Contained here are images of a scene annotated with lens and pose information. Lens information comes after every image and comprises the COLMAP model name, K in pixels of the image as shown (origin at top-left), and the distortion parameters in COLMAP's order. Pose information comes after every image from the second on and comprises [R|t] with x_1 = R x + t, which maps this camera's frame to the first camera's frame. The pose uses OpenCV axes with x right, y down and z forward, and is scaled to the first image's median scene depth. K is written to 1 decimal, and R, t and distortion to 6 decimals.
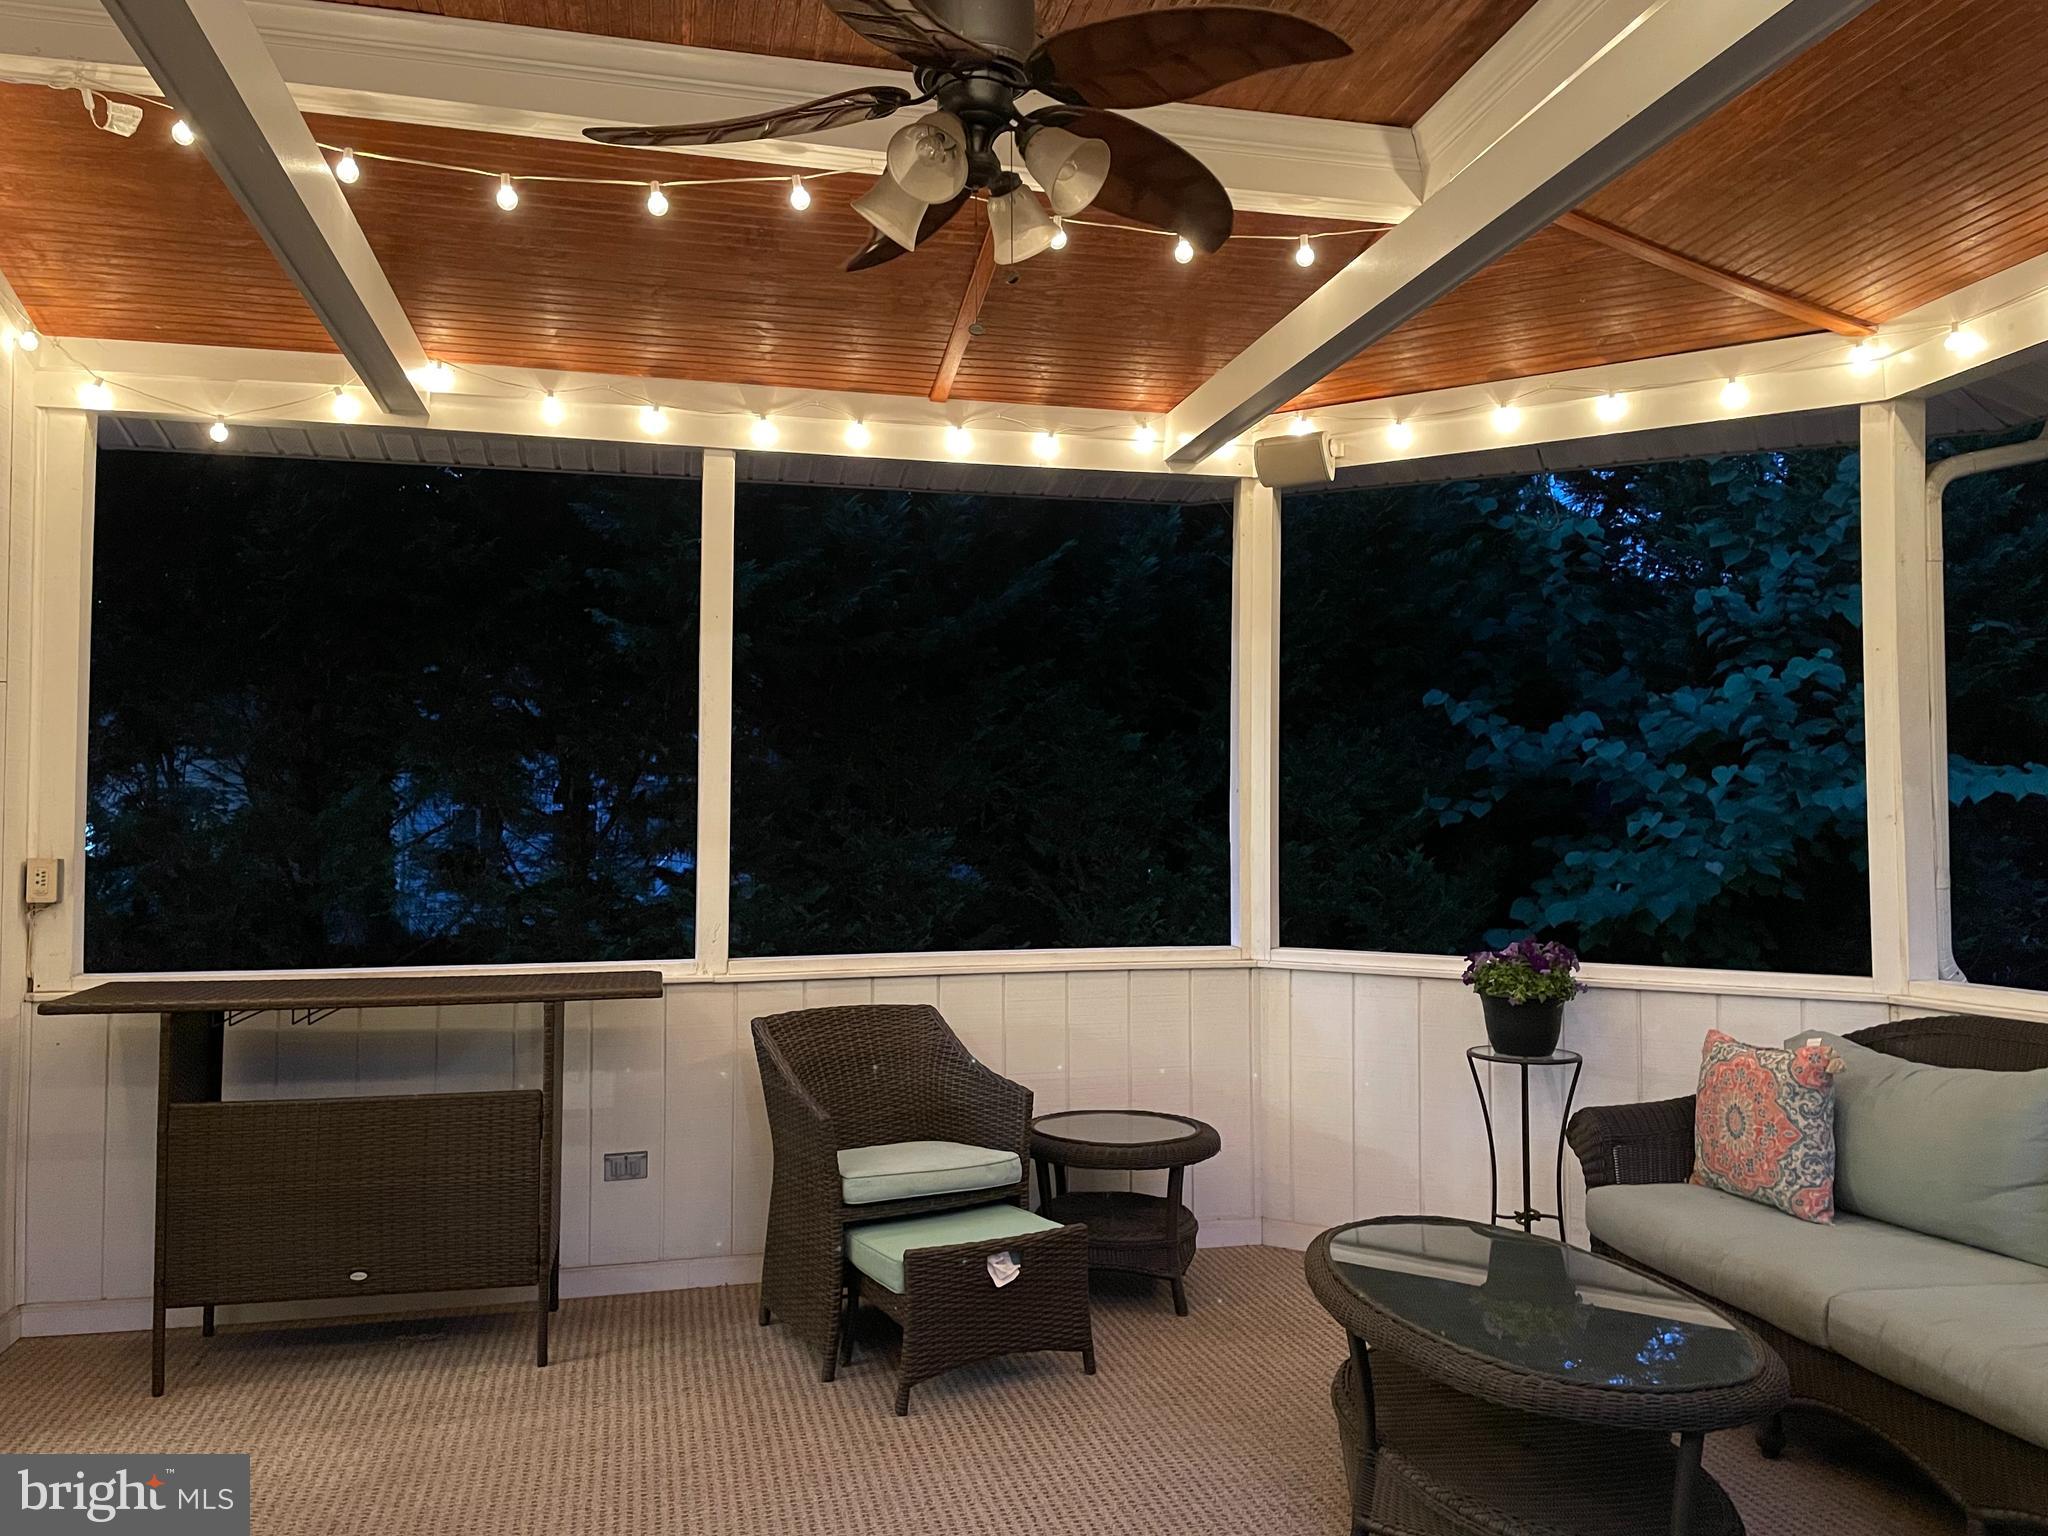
lens RADIAL K [[1523.8, 0, 1015.5], [0, 1523.8, 768.1], [0, 0, 1]] dist [0.079523, -0.091587]
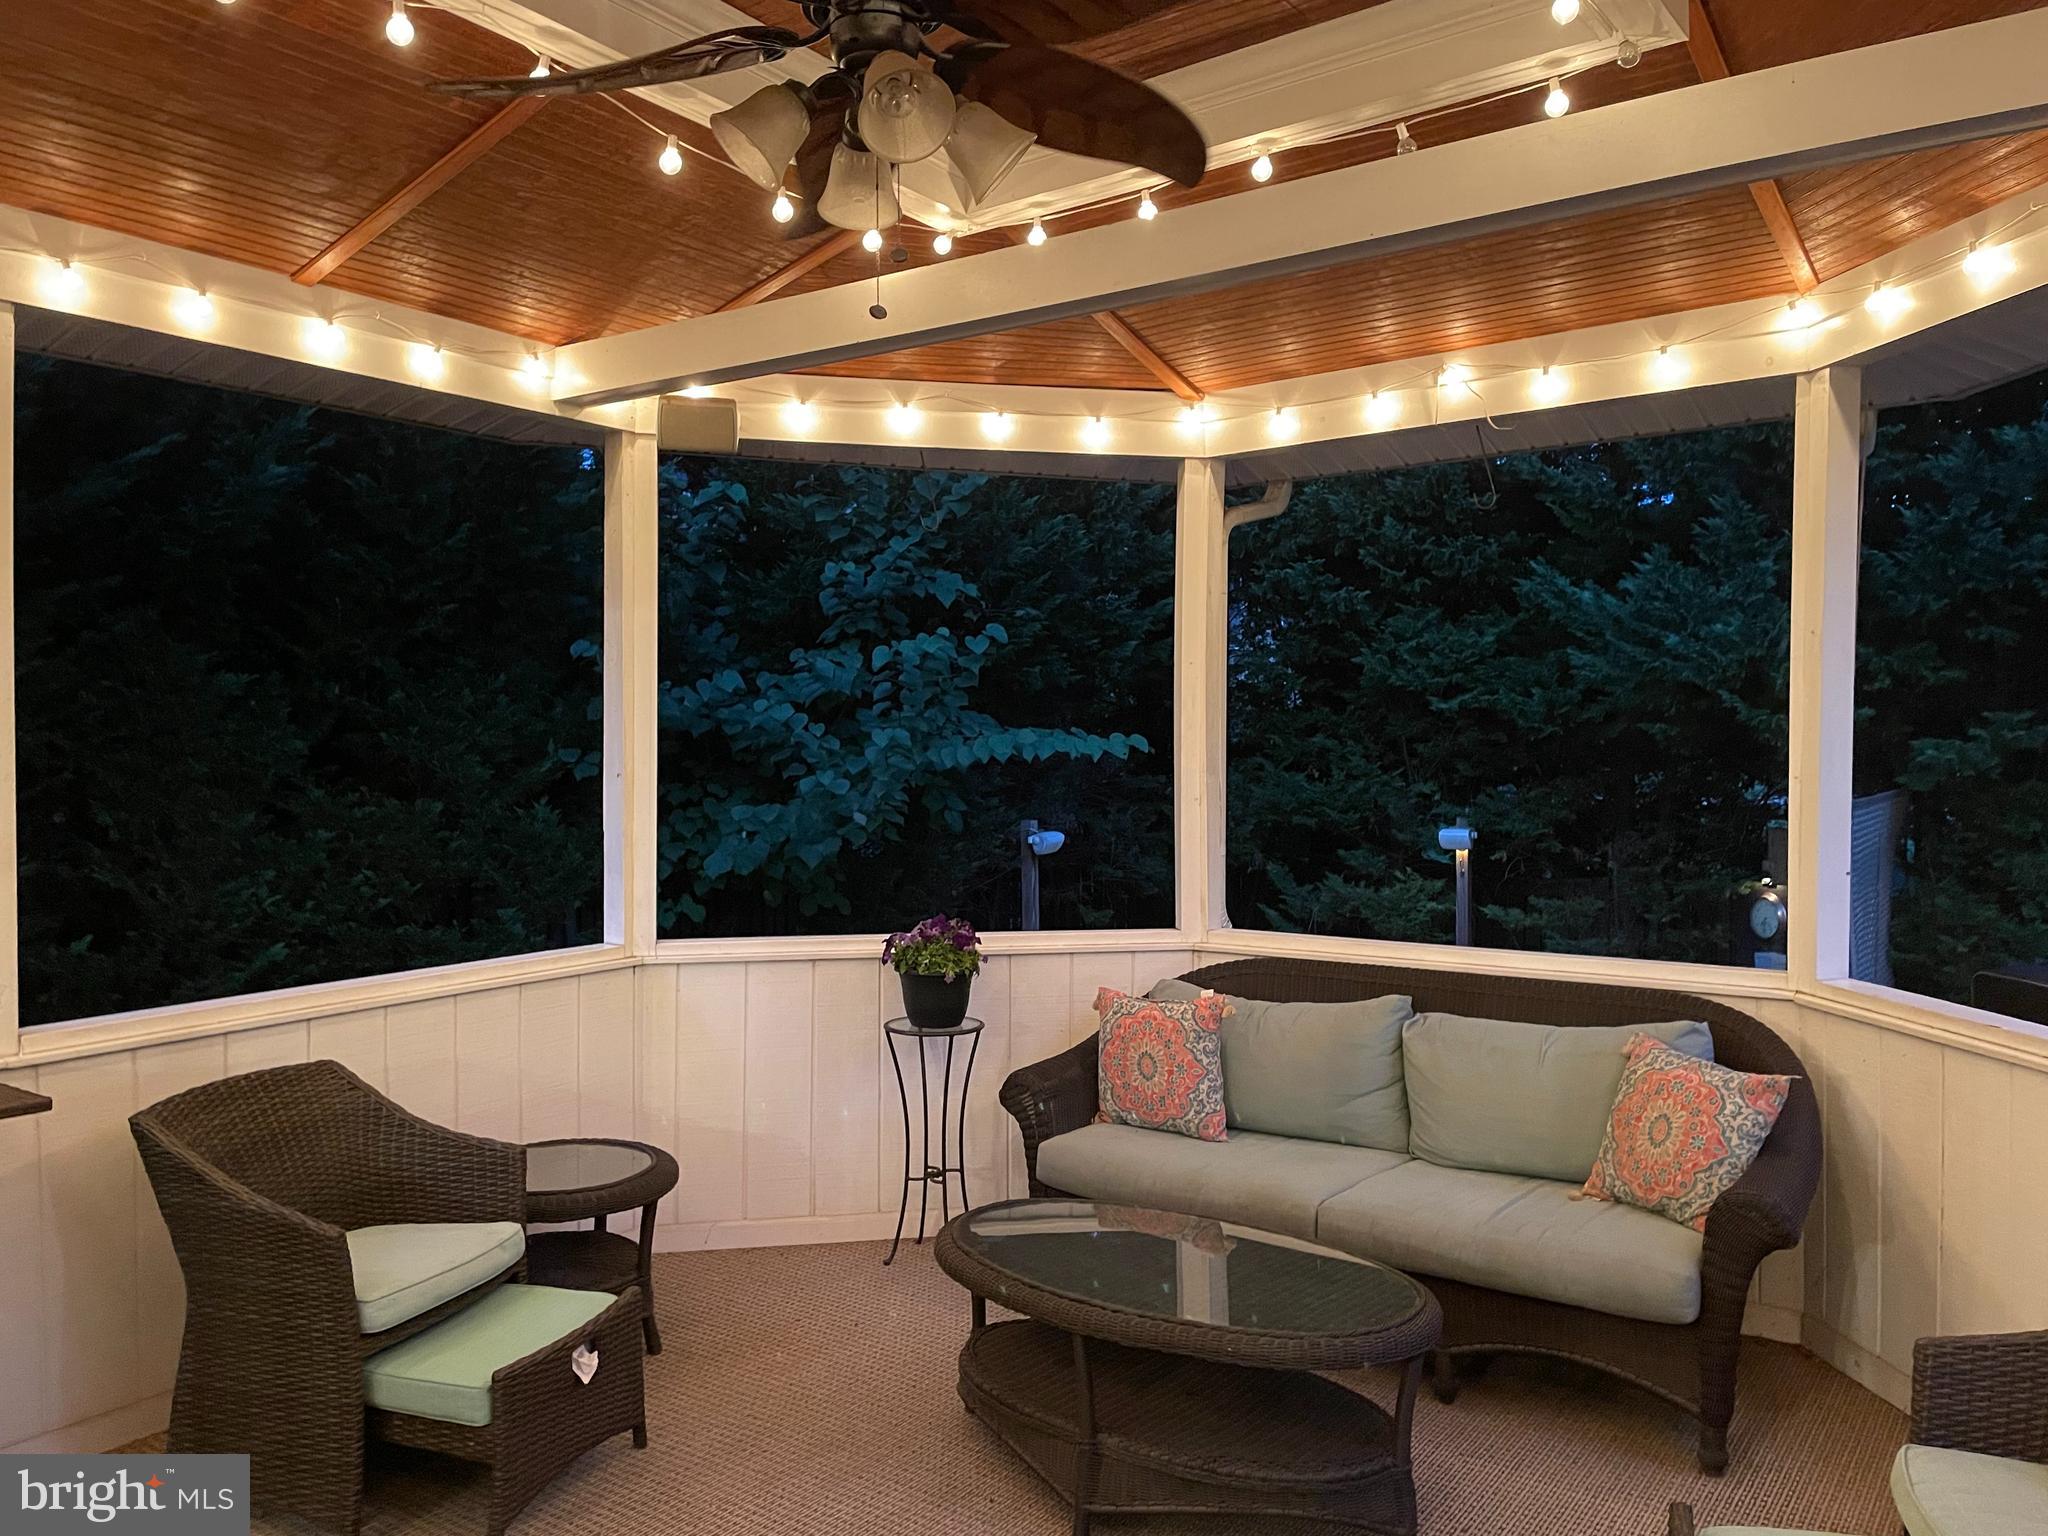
lens RADIAL K [[1523.8, 0, 1027.9], [0, 1523.8, 773.5], [0, 0, 1]] dist [0.079523, -0.091587]
pose [[0.752668, -0.013192, 0.658268, -0.315192], [-0.024422, 0.998552, 0.047936, -0.041194], [-0.657947, -0.052156, 0.751256, 0.166371]]
